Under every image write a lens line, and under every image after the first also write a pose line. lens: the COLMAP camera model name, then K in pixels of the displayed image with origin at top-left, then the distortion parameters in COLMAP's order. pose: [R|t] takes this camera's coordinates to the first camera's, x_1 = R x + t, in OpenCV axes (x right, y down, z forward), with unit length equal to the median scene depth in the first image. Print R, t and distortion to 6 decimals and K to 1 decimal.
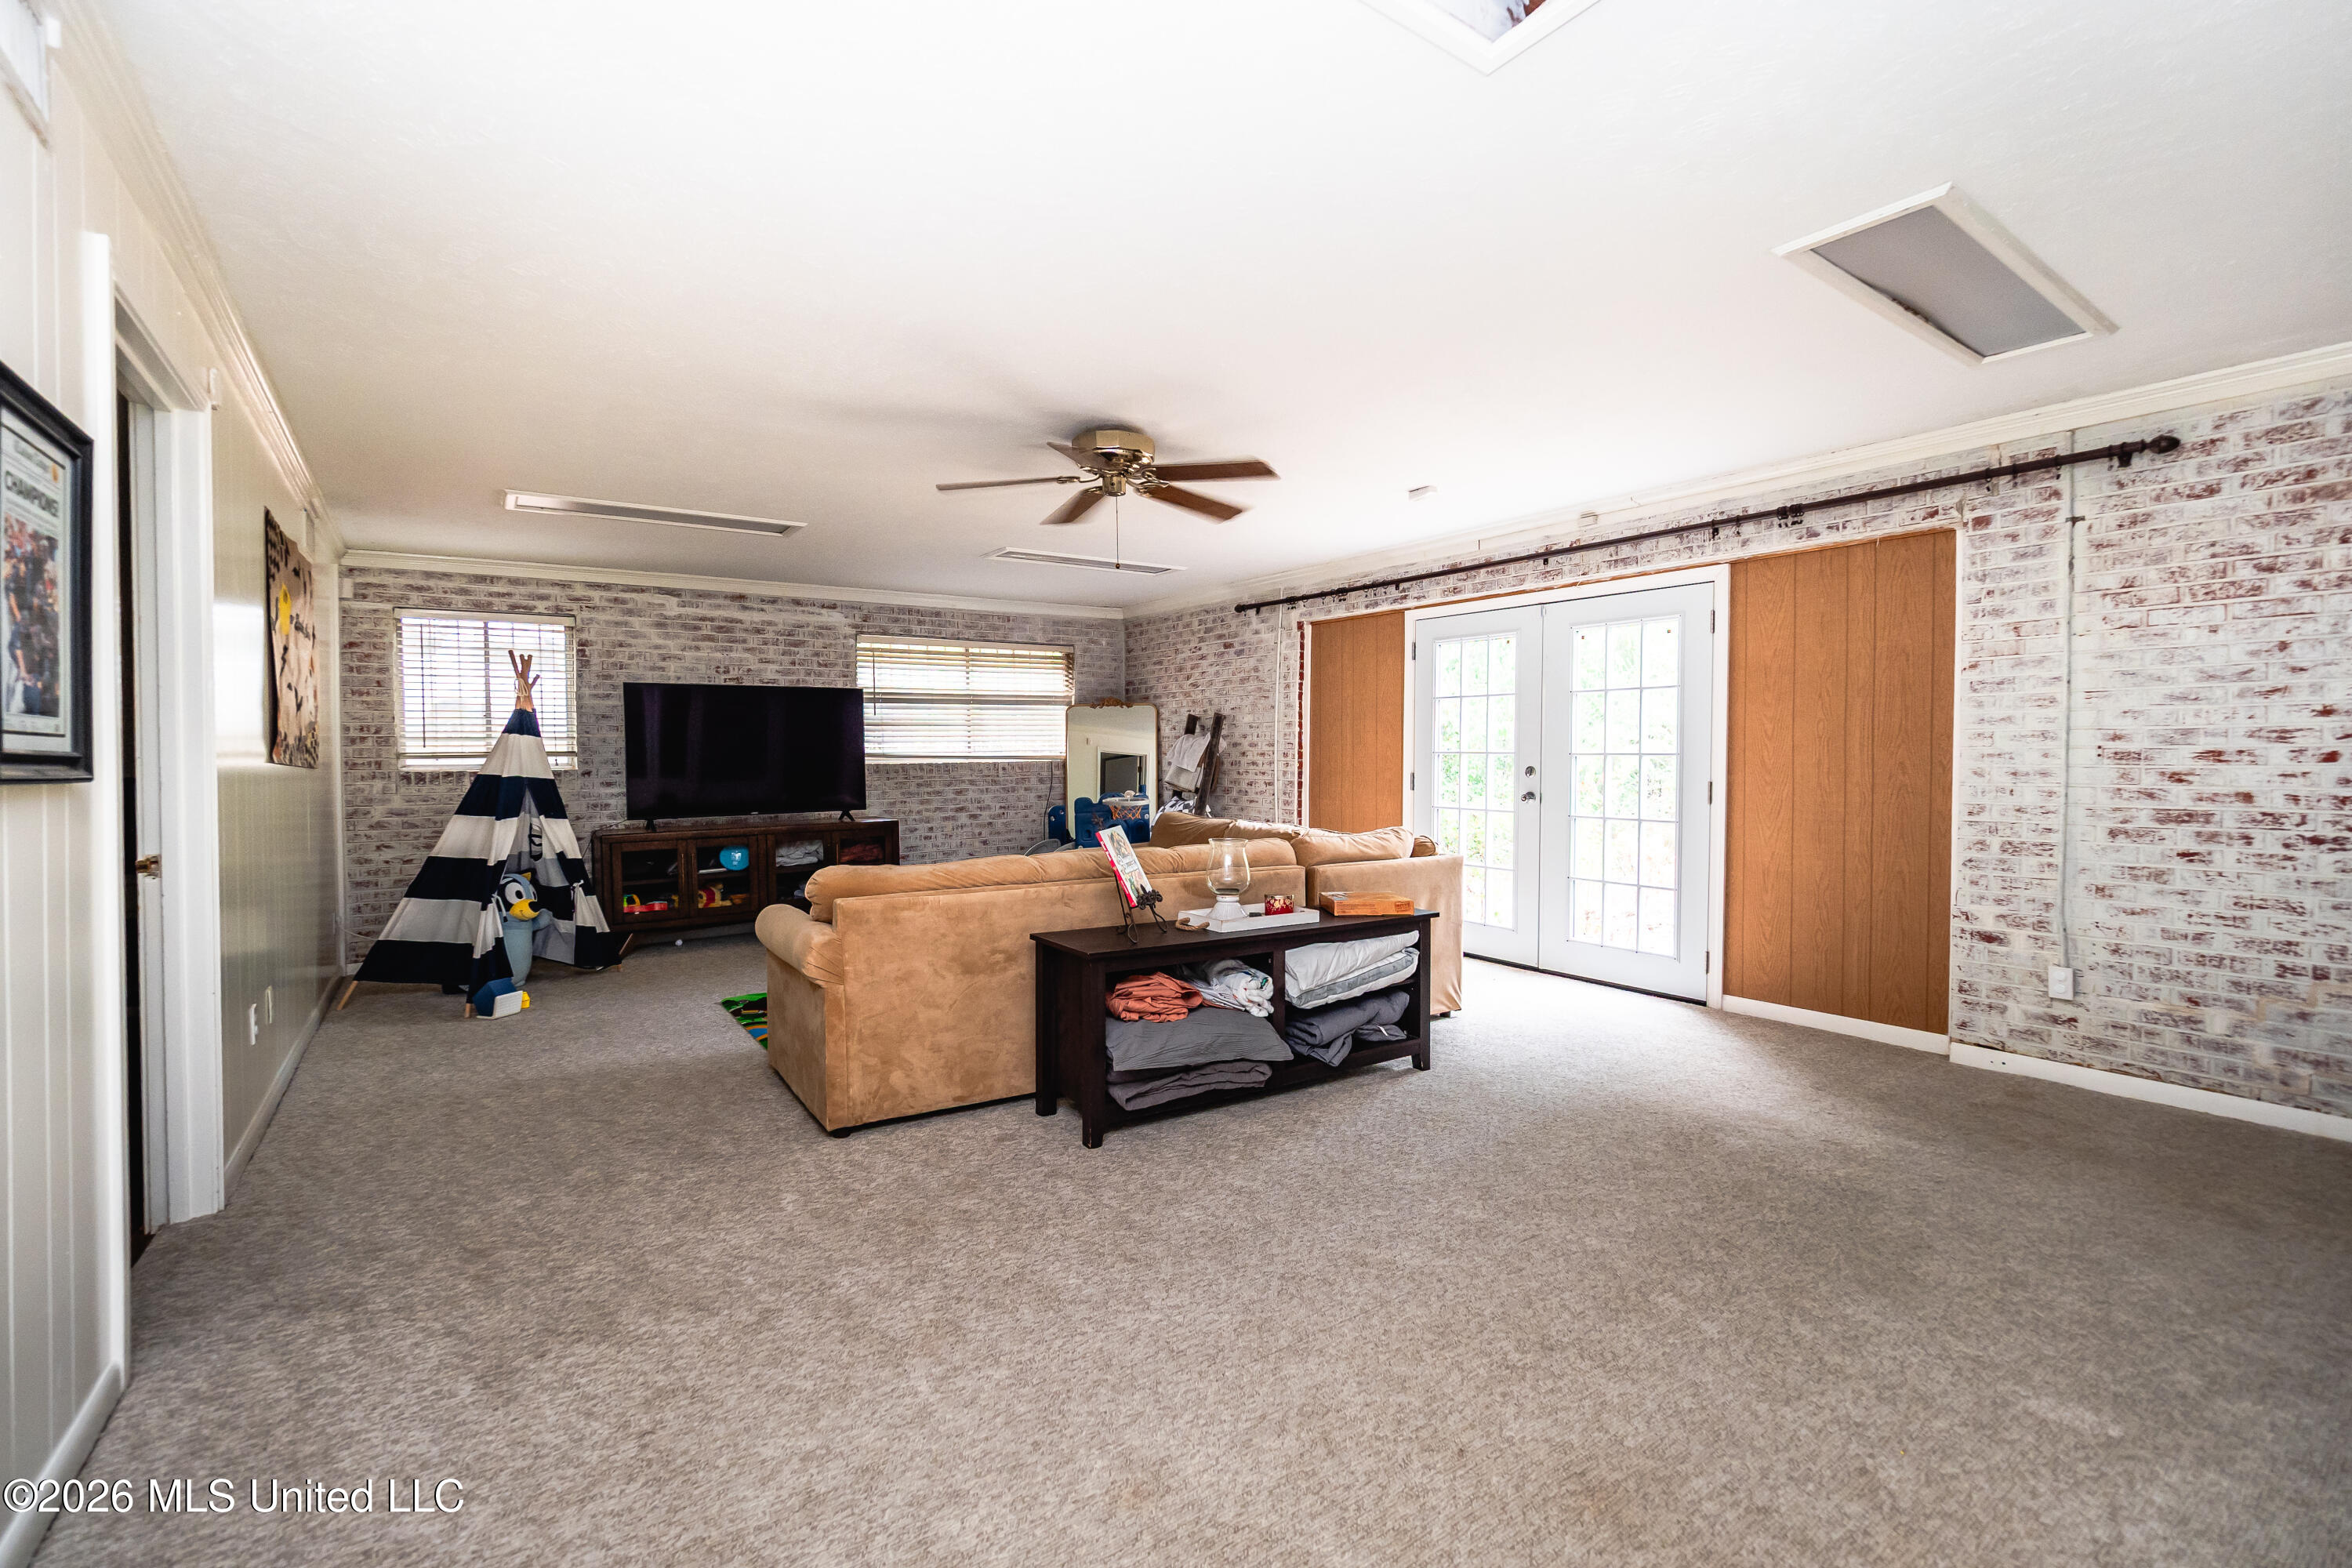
lens RADIAL K [[1013.7, 0, 1193.5], [0, 1013.7, 771.9], [0, 0, 1]] dist [0.011540, -0.000221]
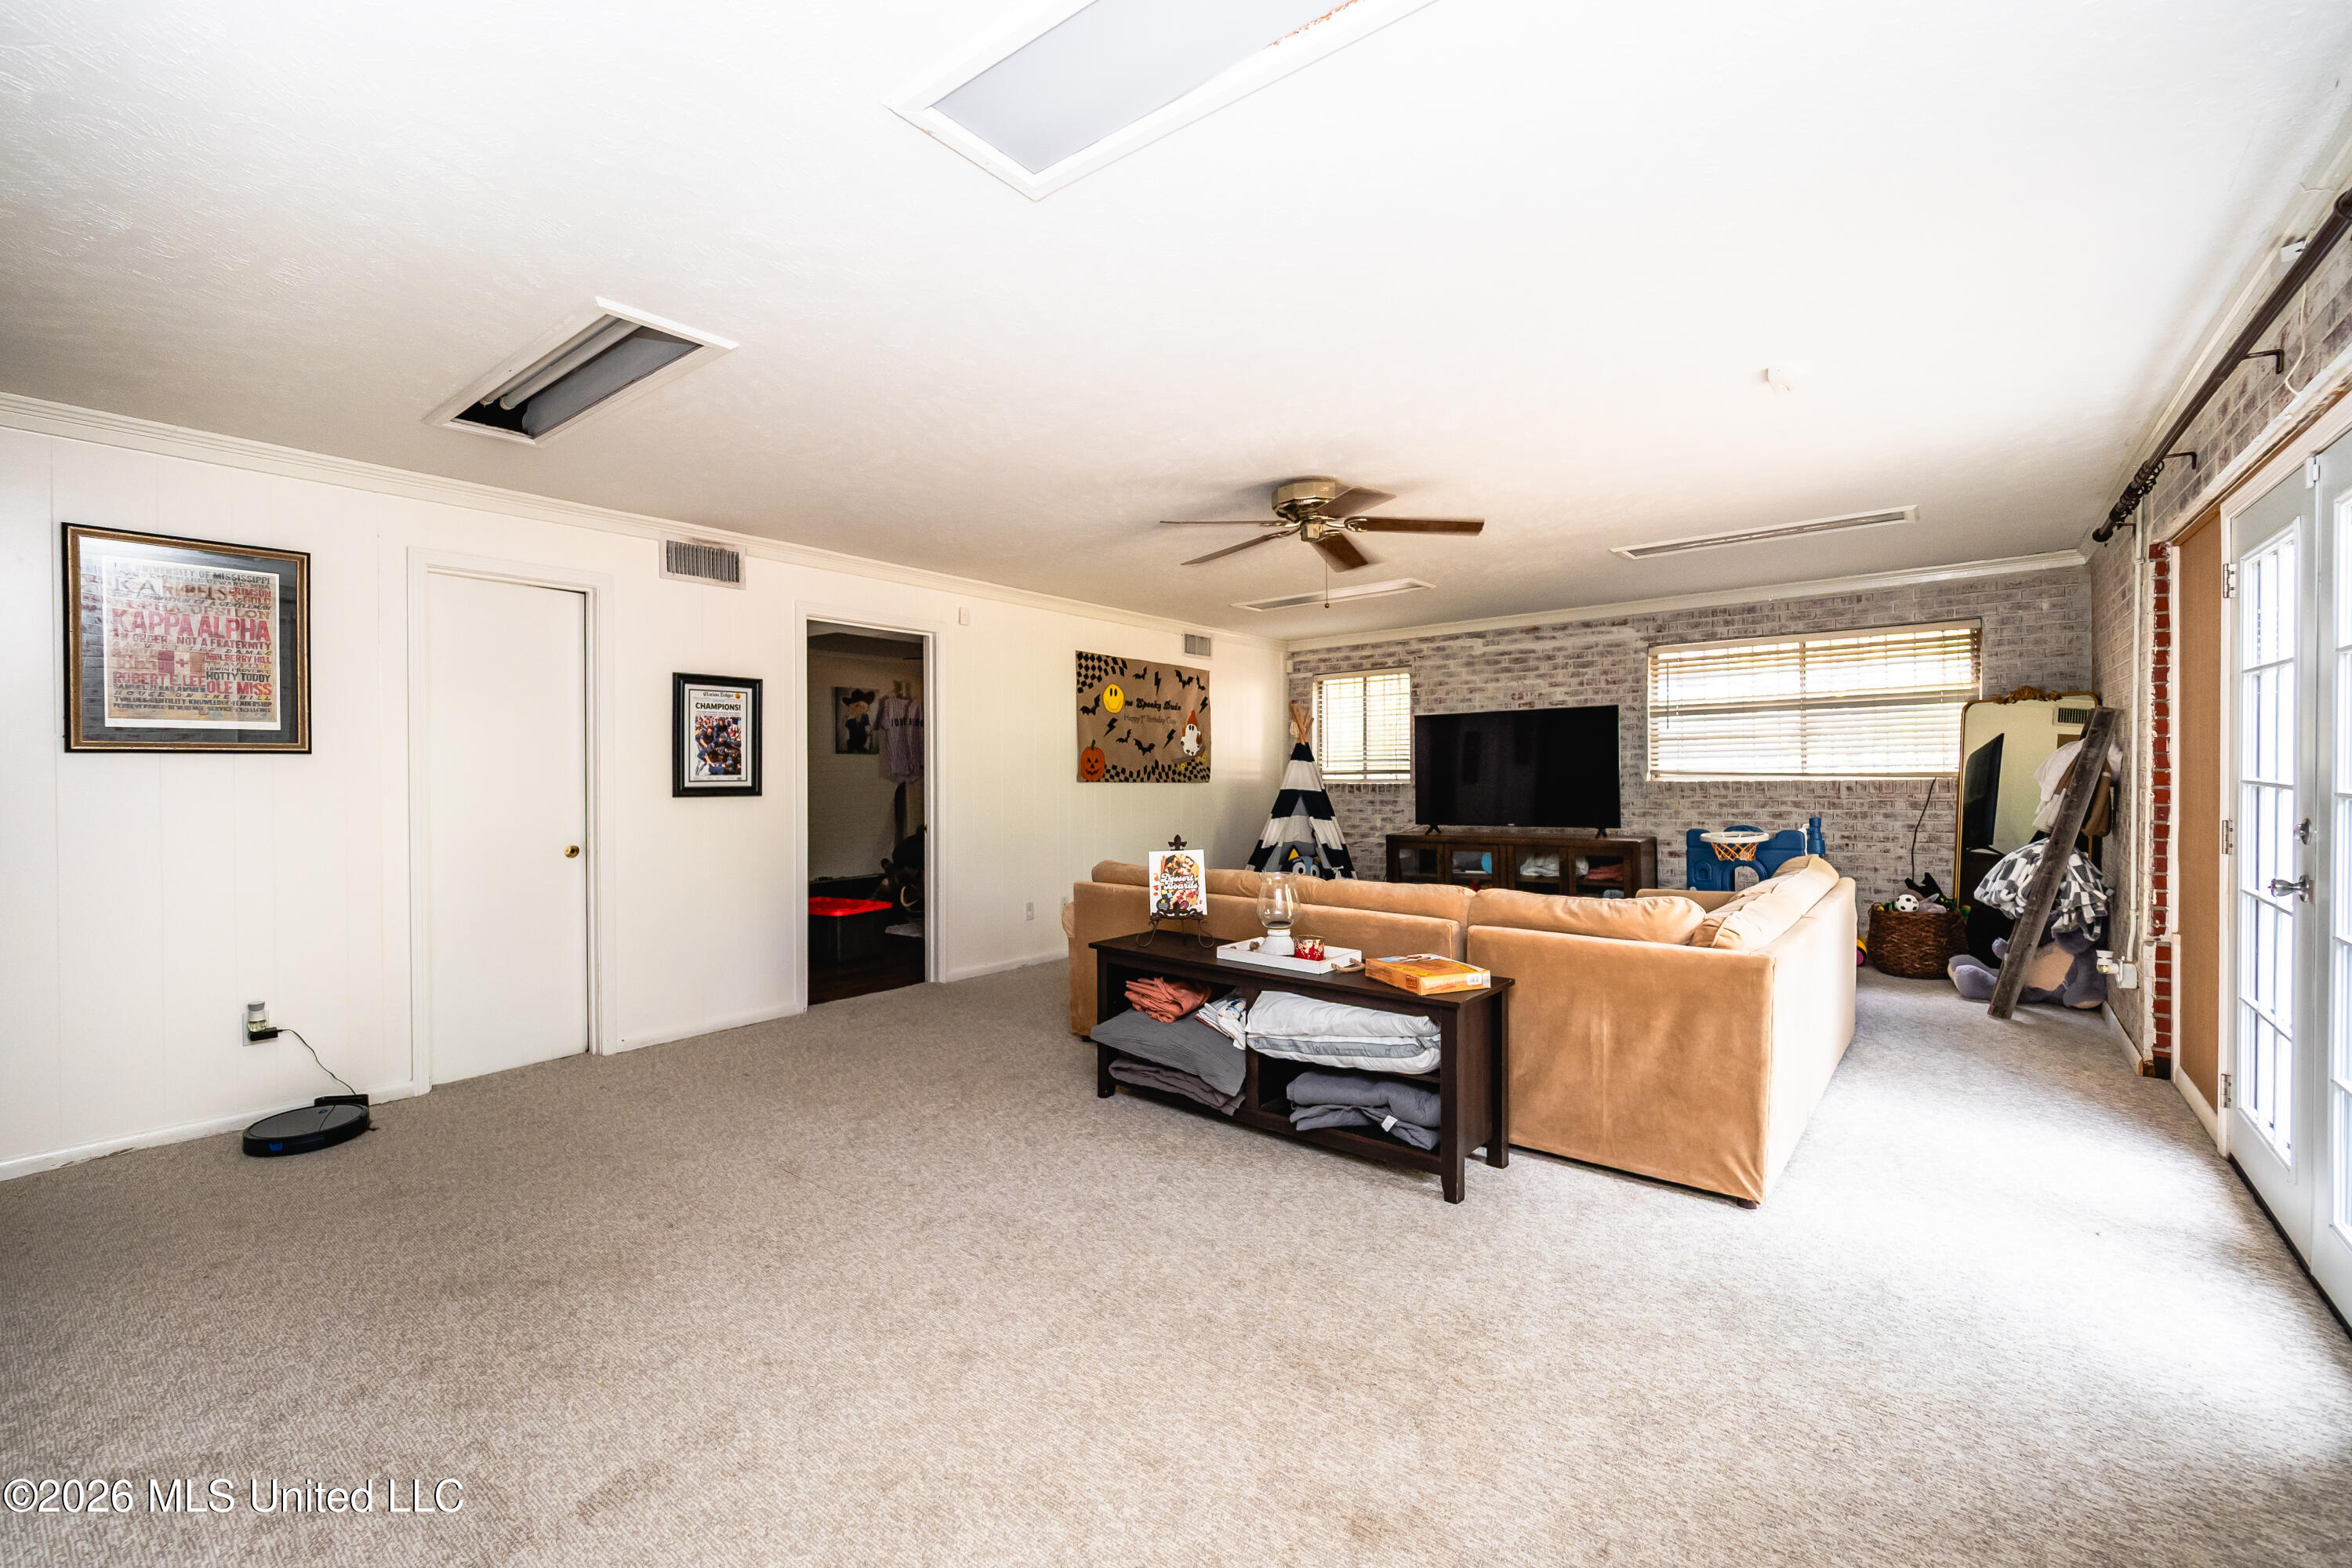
lens RADIAL K [[1013.7, 0, 1192.0], [0, 1013.7, 779.8], [0, 0, 1]] dist [0.011540, -0.000221]
pose [[0.286559, 0.015230, -0.957942, 0.811350], [-0.006790, 0.999881, 0.013865, -0.033516], [0.958039, 0.002531, 0.286628, 0.524736]]
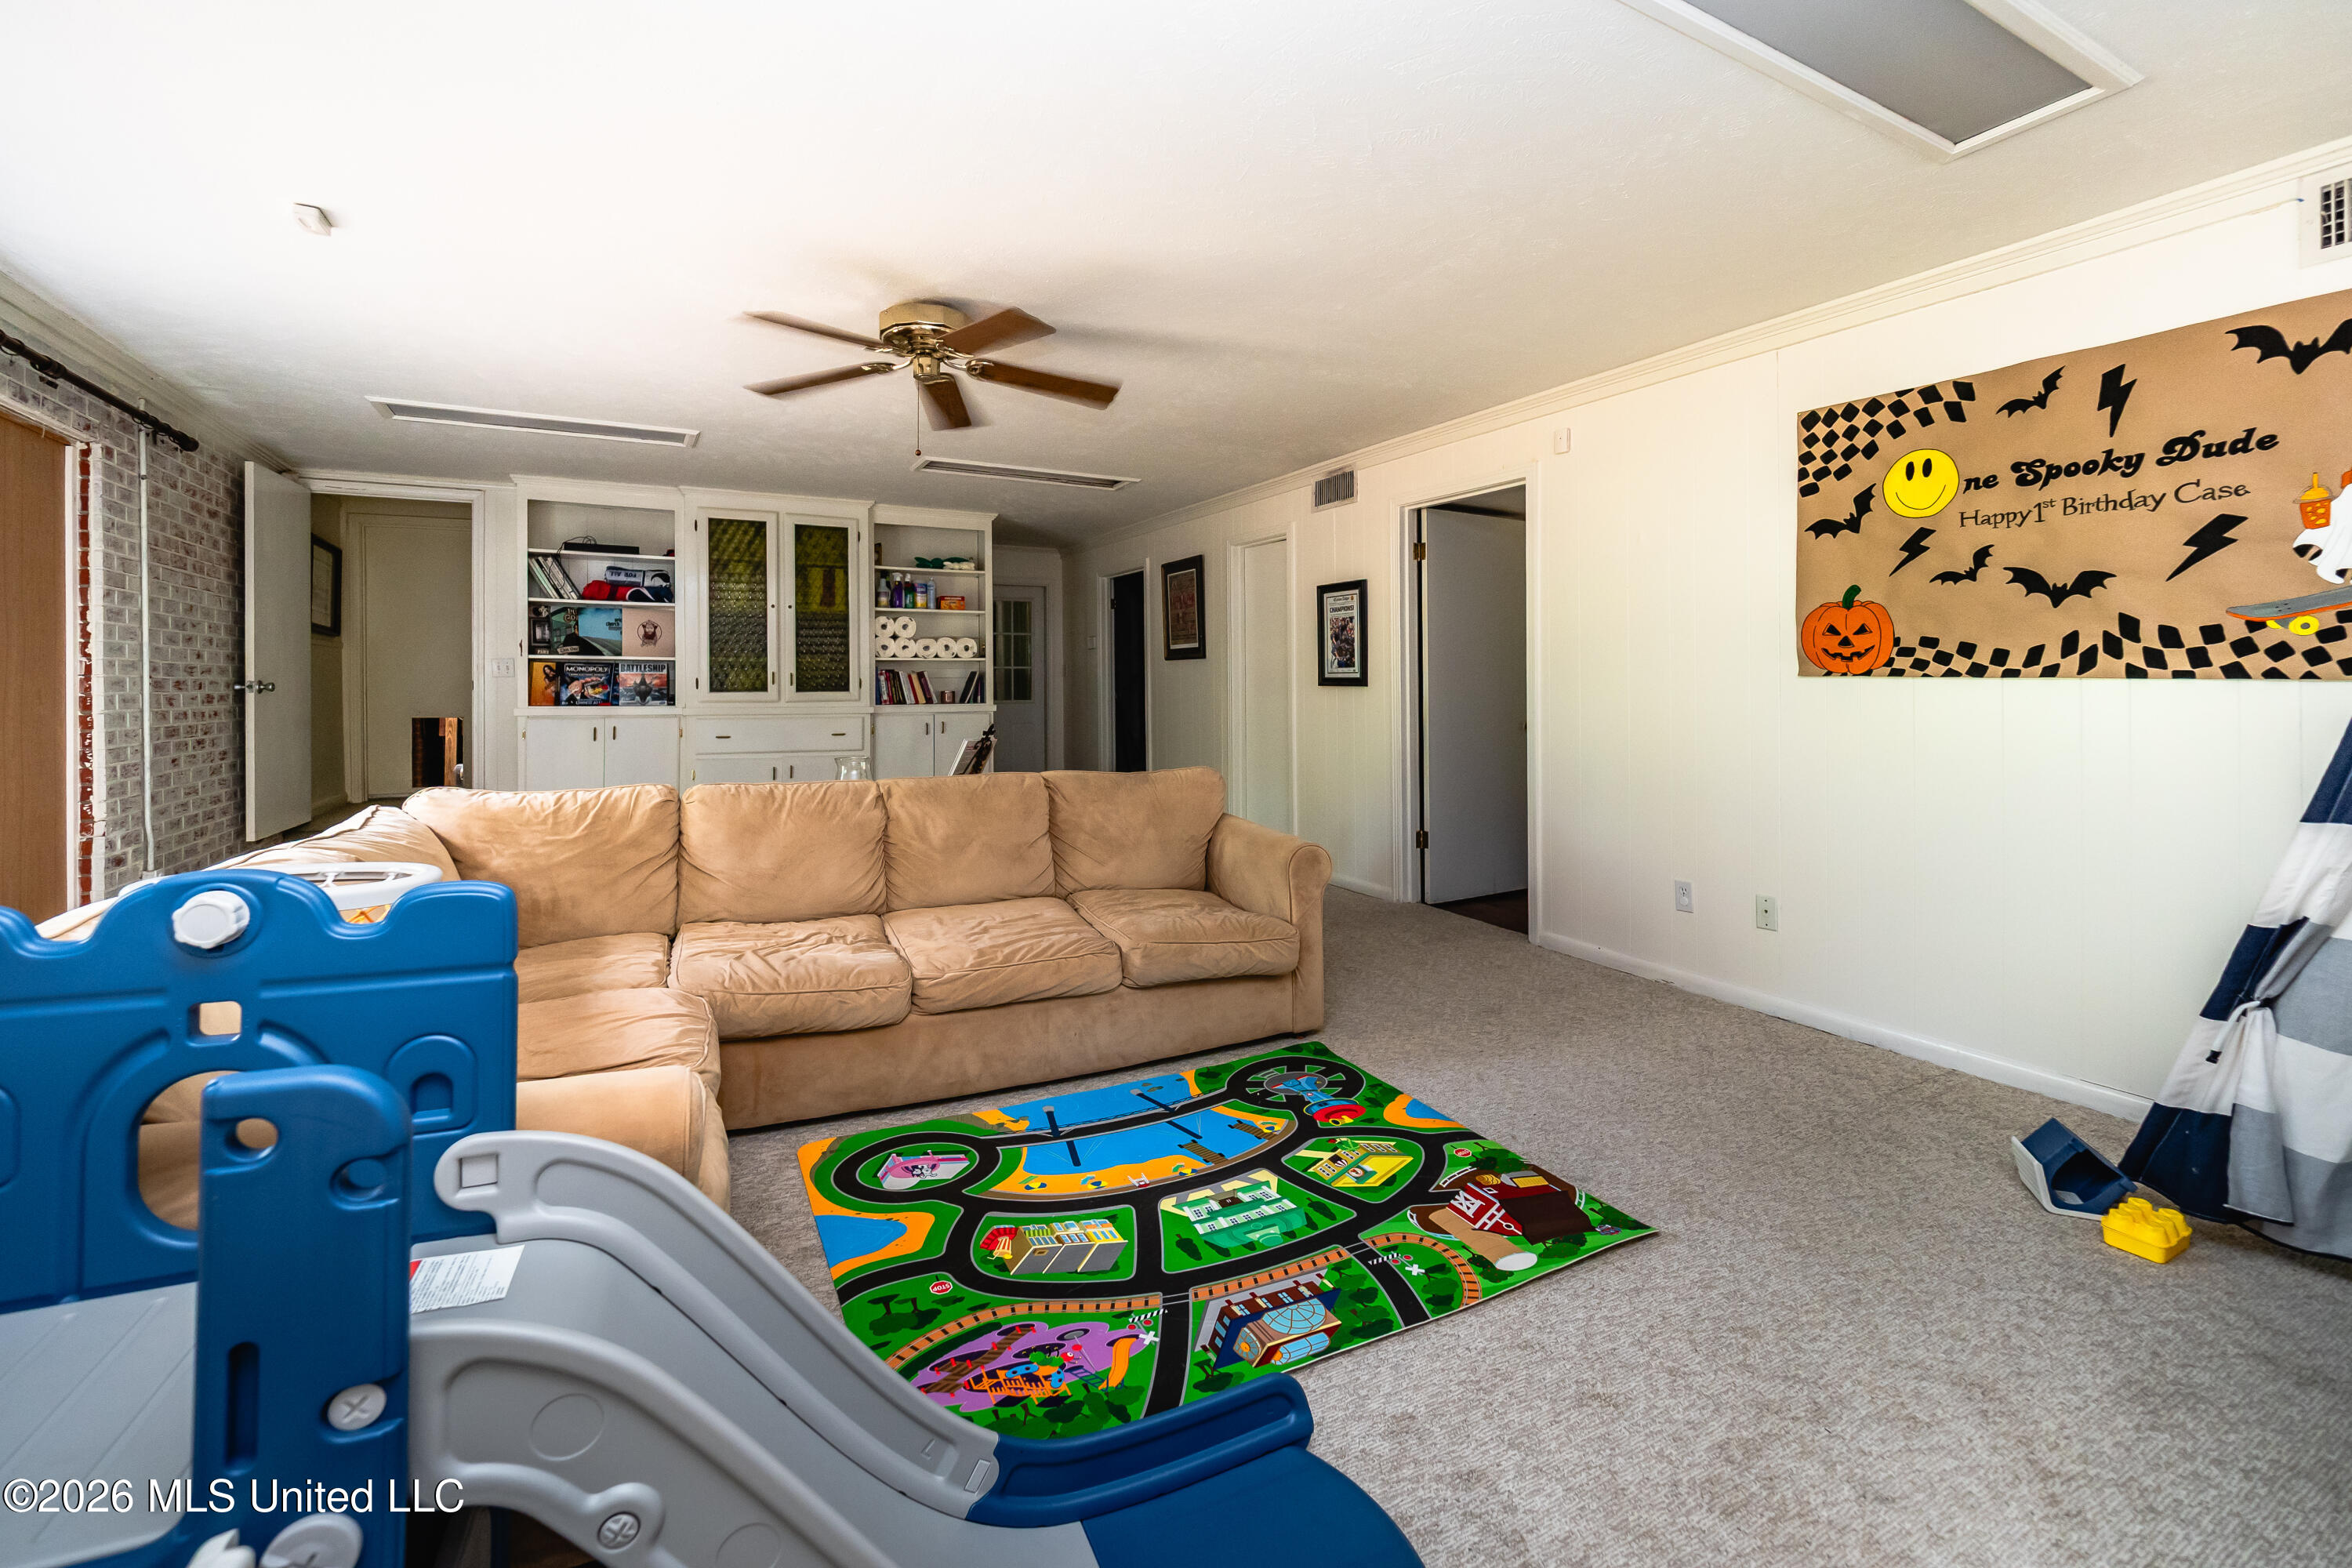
lens RADIAL K [[1013.7, 0, 1185.5], [0, 1013.7, 687.7], [0, 0, 1]] dist [0.011540, -0.000221]
pose [[-0.990024, 0.007792, 0.140683, -0.377136], [0.009585, 0.999881, 0.012070, -0.011686], [-0.140572, 0.013298, -0.989981, 1.648022]]
